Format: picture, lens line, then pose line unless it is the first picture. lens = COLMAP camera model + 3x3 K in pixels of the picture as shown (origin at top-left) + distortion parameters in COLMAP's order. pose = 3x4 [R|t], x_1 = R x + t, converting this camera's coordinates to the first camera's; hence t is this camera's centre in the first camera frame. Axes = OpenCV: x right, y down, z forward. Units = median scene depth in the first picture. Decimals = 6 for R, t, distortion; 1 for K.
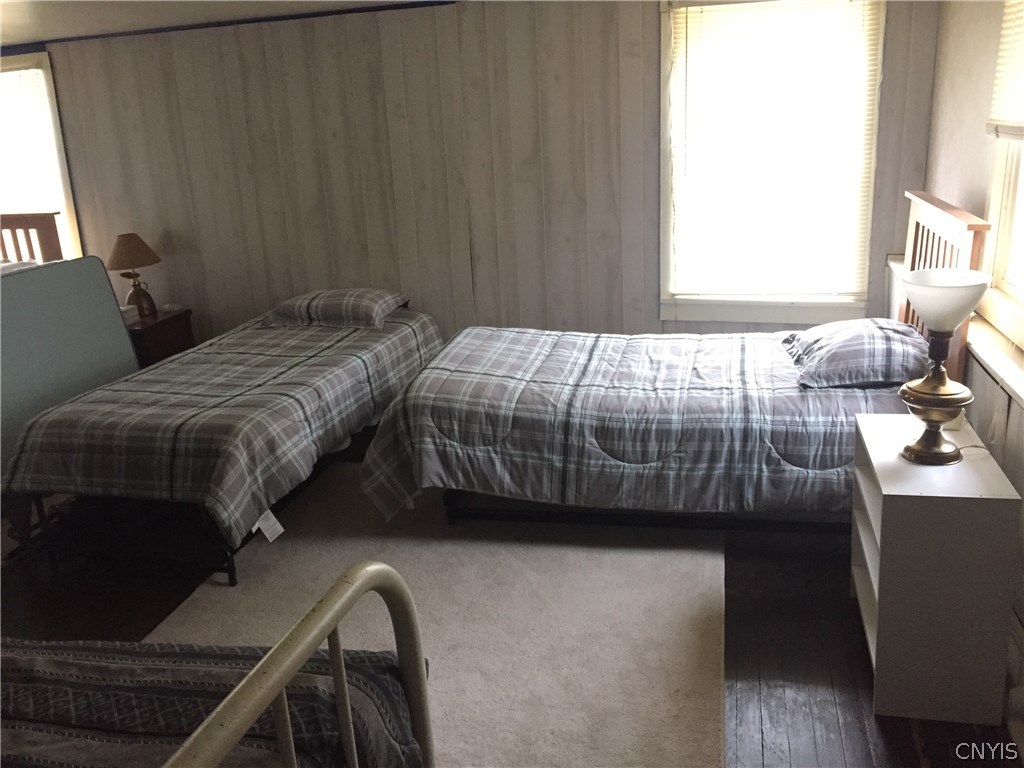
lens RADIAL K [[880.6, 0, 511.5], [0, 880.6, 380.8], [0, 0, 1]] dist [0.092234, -0.123890]
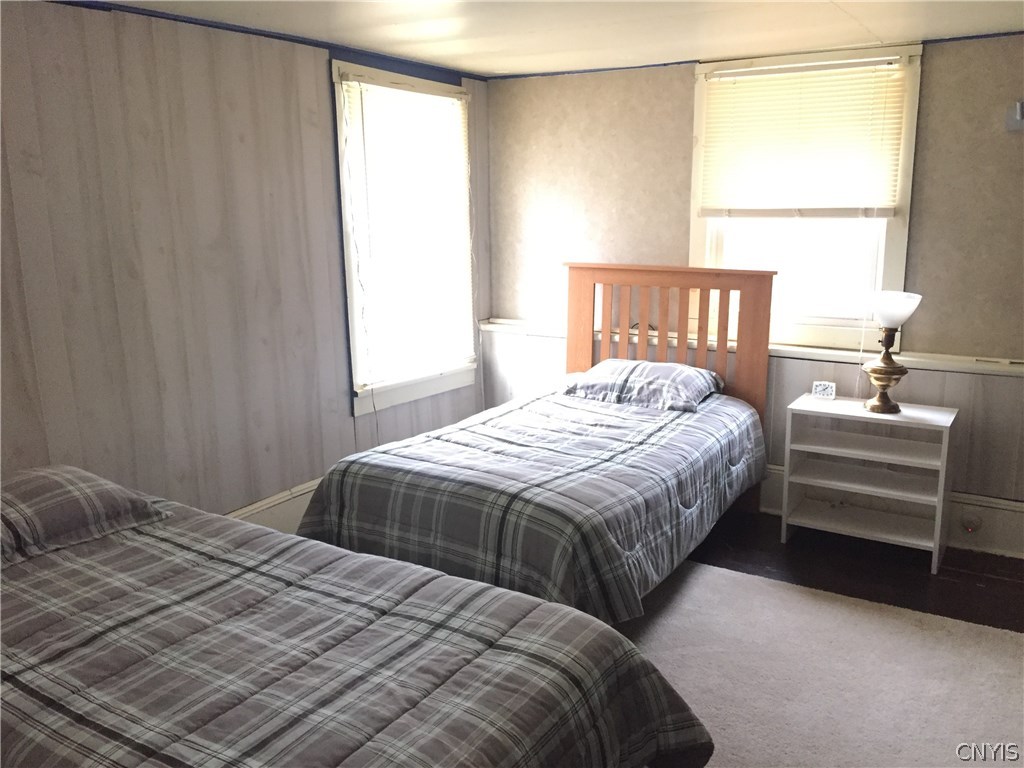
lens RADIAL K [[880.6, 0, 513.4], [0, 880.6, 390.9], [0, 0, 1]] dist [0.092234, -0.123890]
pose [[0.298354, -0.162001, 0.940606, -0.671650], [0.258979, 0.962260, 0.083584, -0.138035], [-0.918648, 0.218660, 0.329049, 0.597024]]
